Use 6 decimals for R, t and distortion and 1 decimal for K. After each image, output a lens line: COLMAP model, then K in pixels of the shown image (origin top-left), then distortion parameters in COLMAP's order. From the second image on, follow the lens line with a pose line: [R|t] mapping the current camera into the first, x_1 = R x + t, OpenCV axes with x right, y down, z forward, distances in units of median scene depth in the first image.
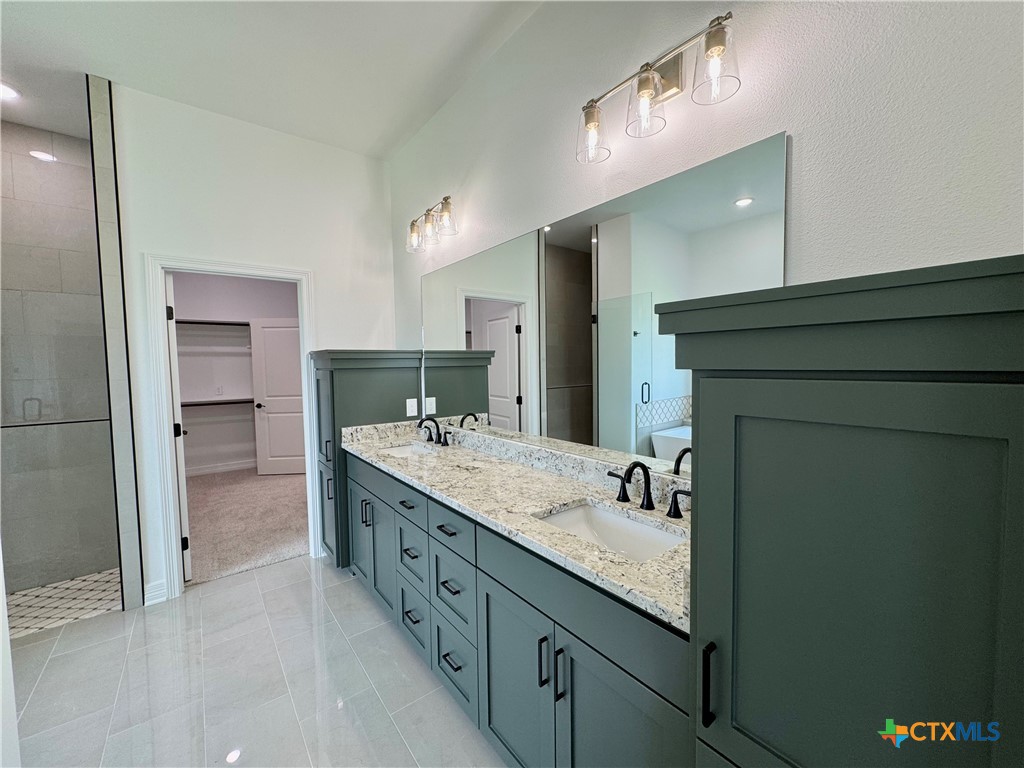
lens RADIAL K [[408.1, 0, 511.5], [0, 408.1, 384.2], [0, 0, 1]] dist [-0.003014, 0.000205]
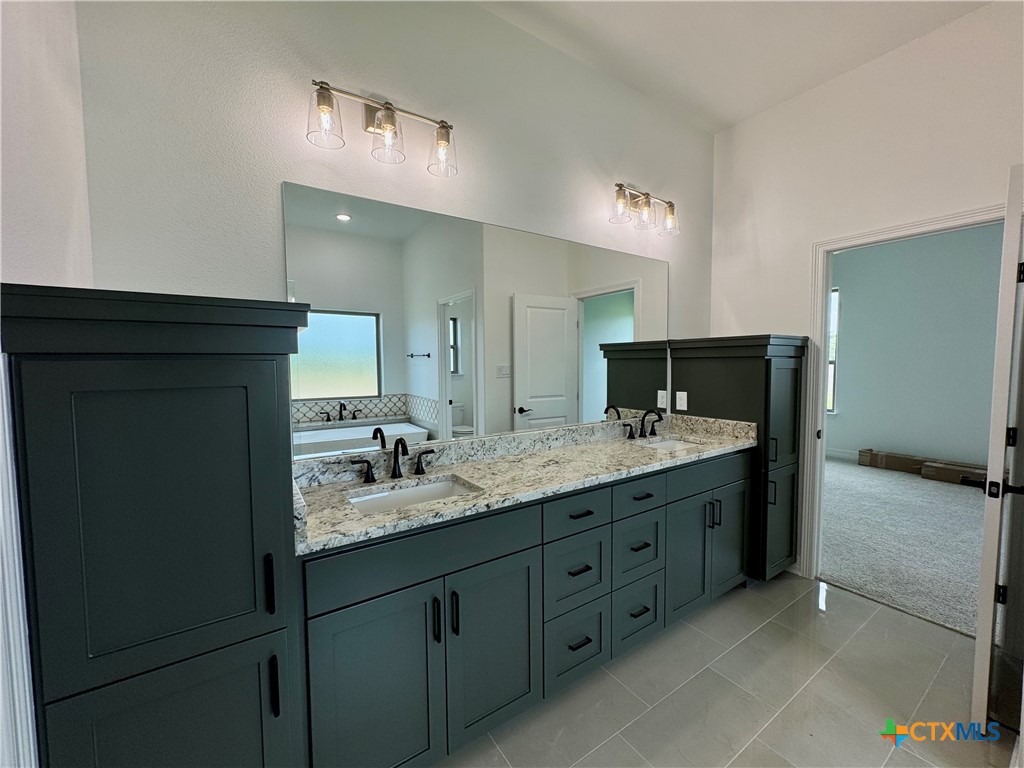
lens RADIAL K [[408.1, 0, 511.5], [0, 408.1, 384.2], [0, 0, 1]] dist [-0.003014, 0.000205]
pose [[0.058853, -0.032784, 0.997728, -1.042372], [0.055113, 0.998043, 0.029543, -0.011234], [-0.996744, 0.053249, 0.060545, 1.008833]]
